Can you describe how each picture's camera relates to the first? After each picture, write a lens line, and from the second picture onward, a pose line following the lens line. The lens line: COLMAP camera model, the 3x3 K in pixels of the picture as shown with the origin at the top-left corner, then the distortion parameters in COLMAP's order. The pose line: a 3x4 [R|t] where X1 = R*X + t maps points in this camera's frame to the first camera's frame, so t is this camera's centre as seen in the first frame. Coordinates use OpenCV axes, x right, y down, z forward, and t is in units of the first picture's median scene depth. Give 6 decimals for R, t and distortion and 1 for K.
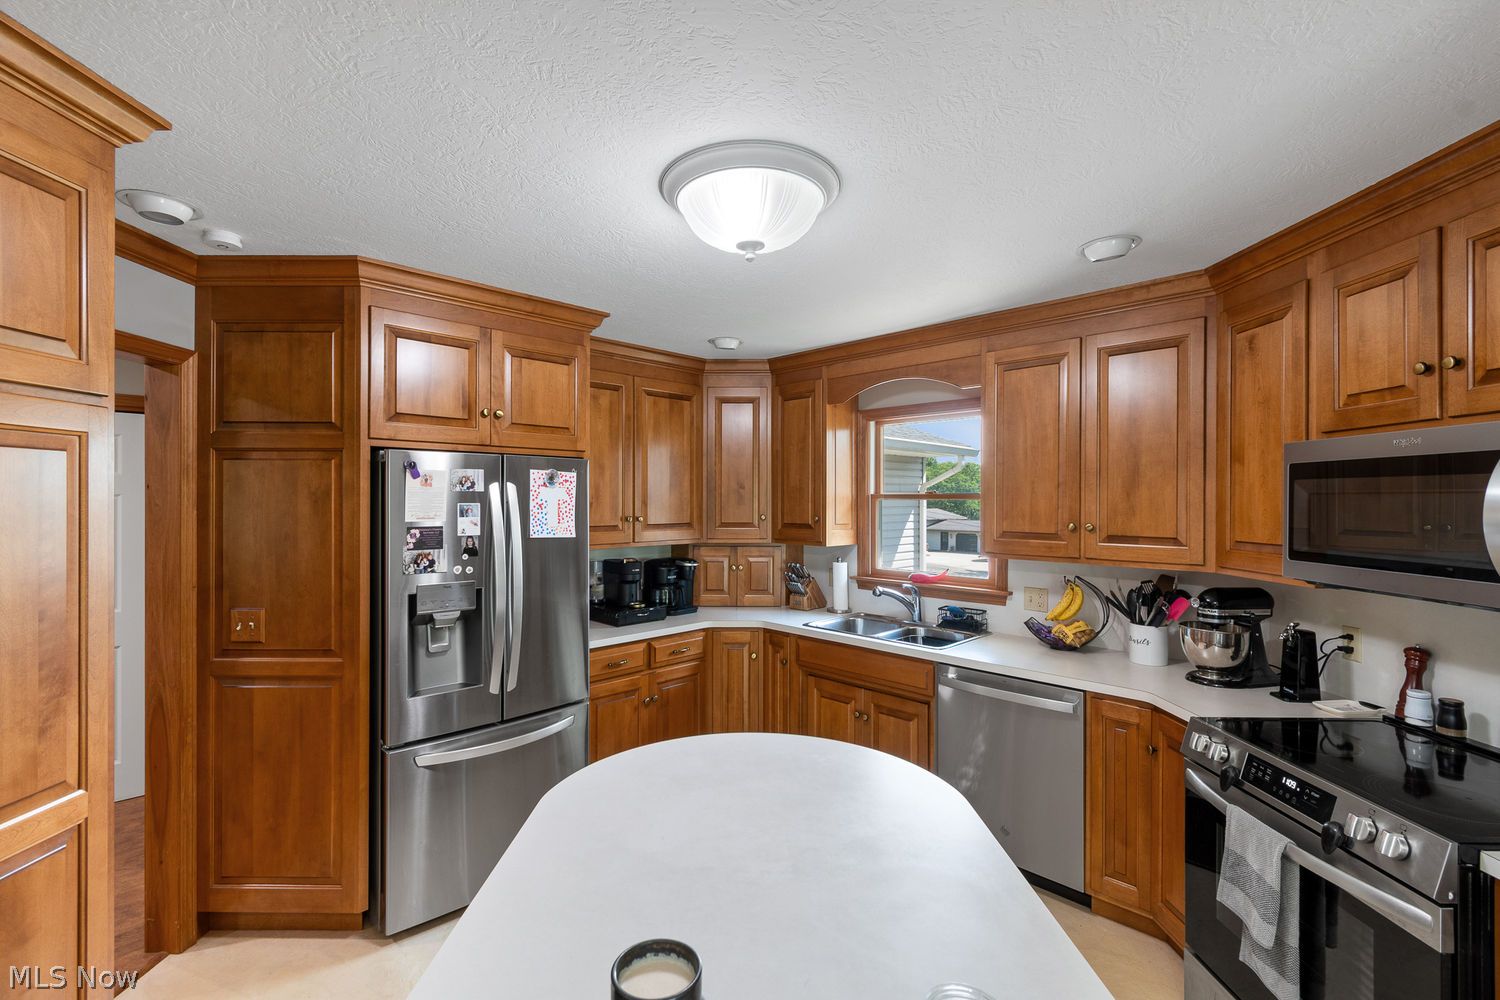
lens RADIAL K [[673.3, 0, 756.7], [0, 673.3, 499.9], [0, 0, 1]] dist [0.000931, 0.000776]
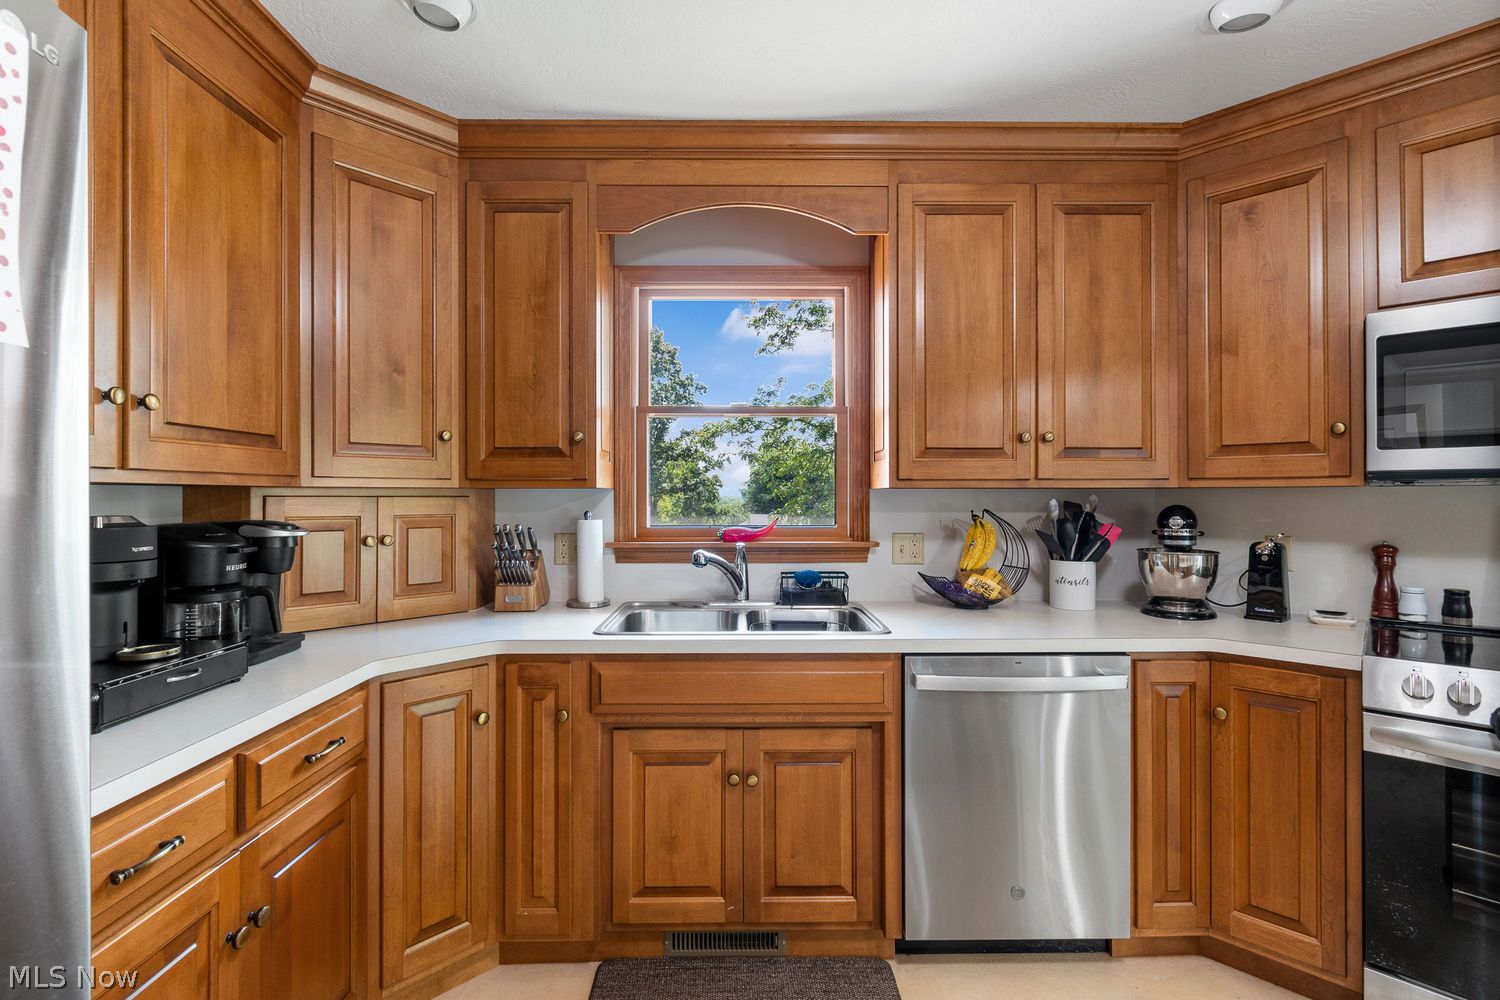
lens RADIAL K [[660.0, 0, 743.5], [0, 660.0, 496.5], [0, 0, 1]] dist [-0.000002, -0.000613]
pose [[0.700562, -0.003120, 0.713585, -0.220591], [0.005596, 0.999984, -0.001122, 0.086835], [-0.713570, 0.004779, 0.700568, 0.598843]]
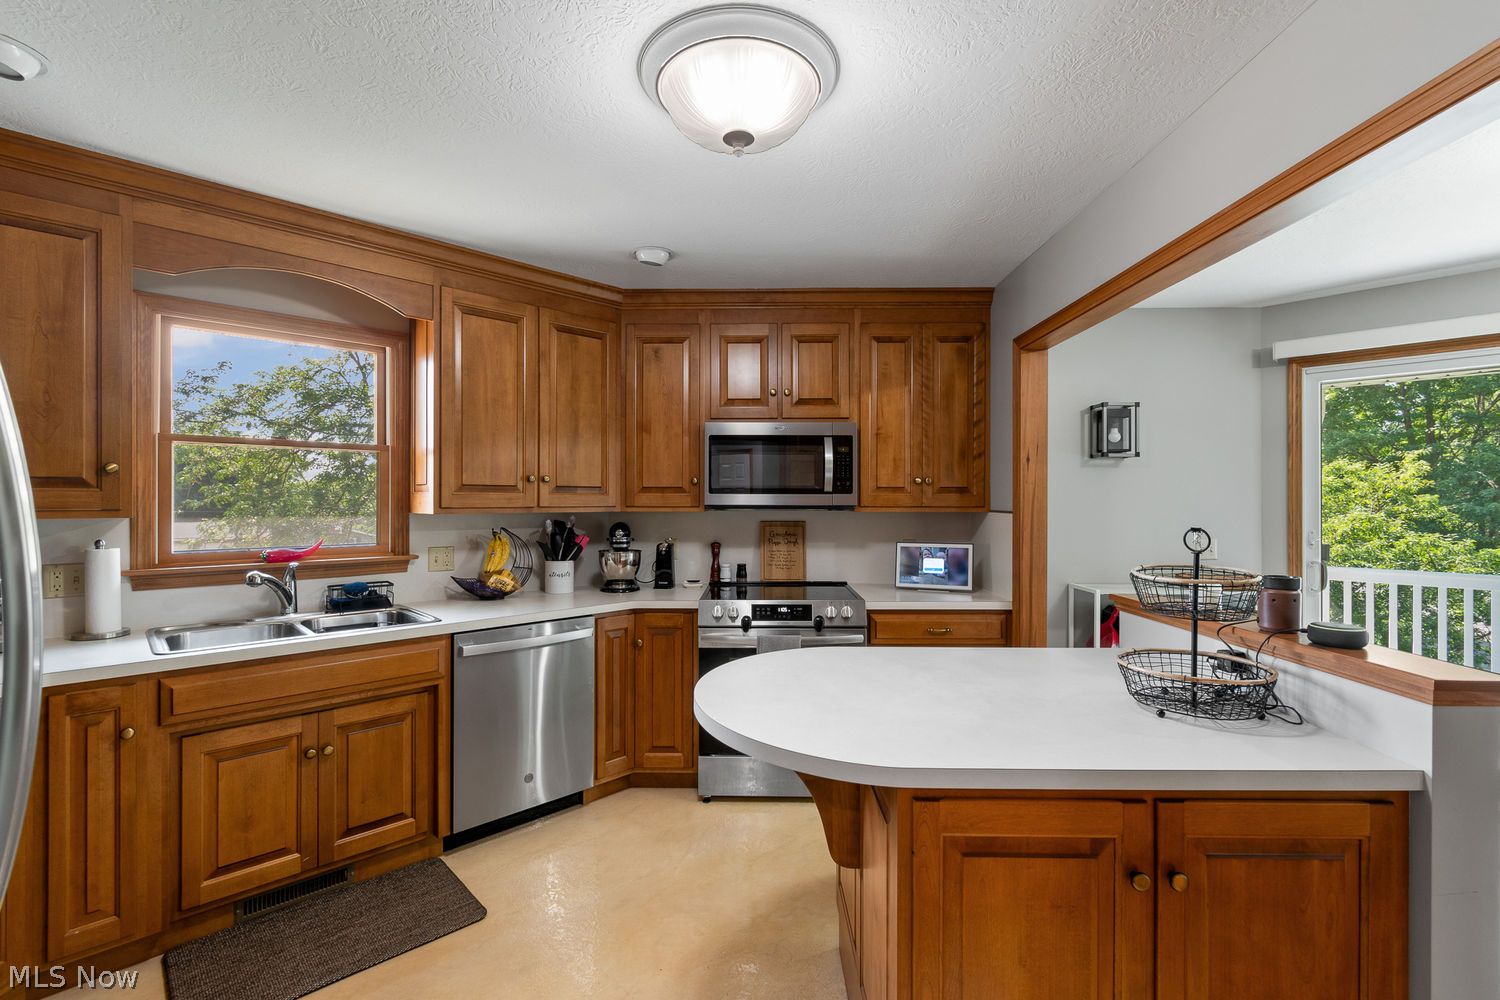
lens RADIAL K [[673.3, 0, 756.7], [0, 673.3, 499.9], [0, 0, 1]] dist [0.000931, 0.000776]
pose [[0.007724, -0.005191, 0.999957, -0.512673], [-0.000524, 0.999986, 0.005195, 0.056994], [-0.999970, -0.000564, 0.007721, 0.527604]]
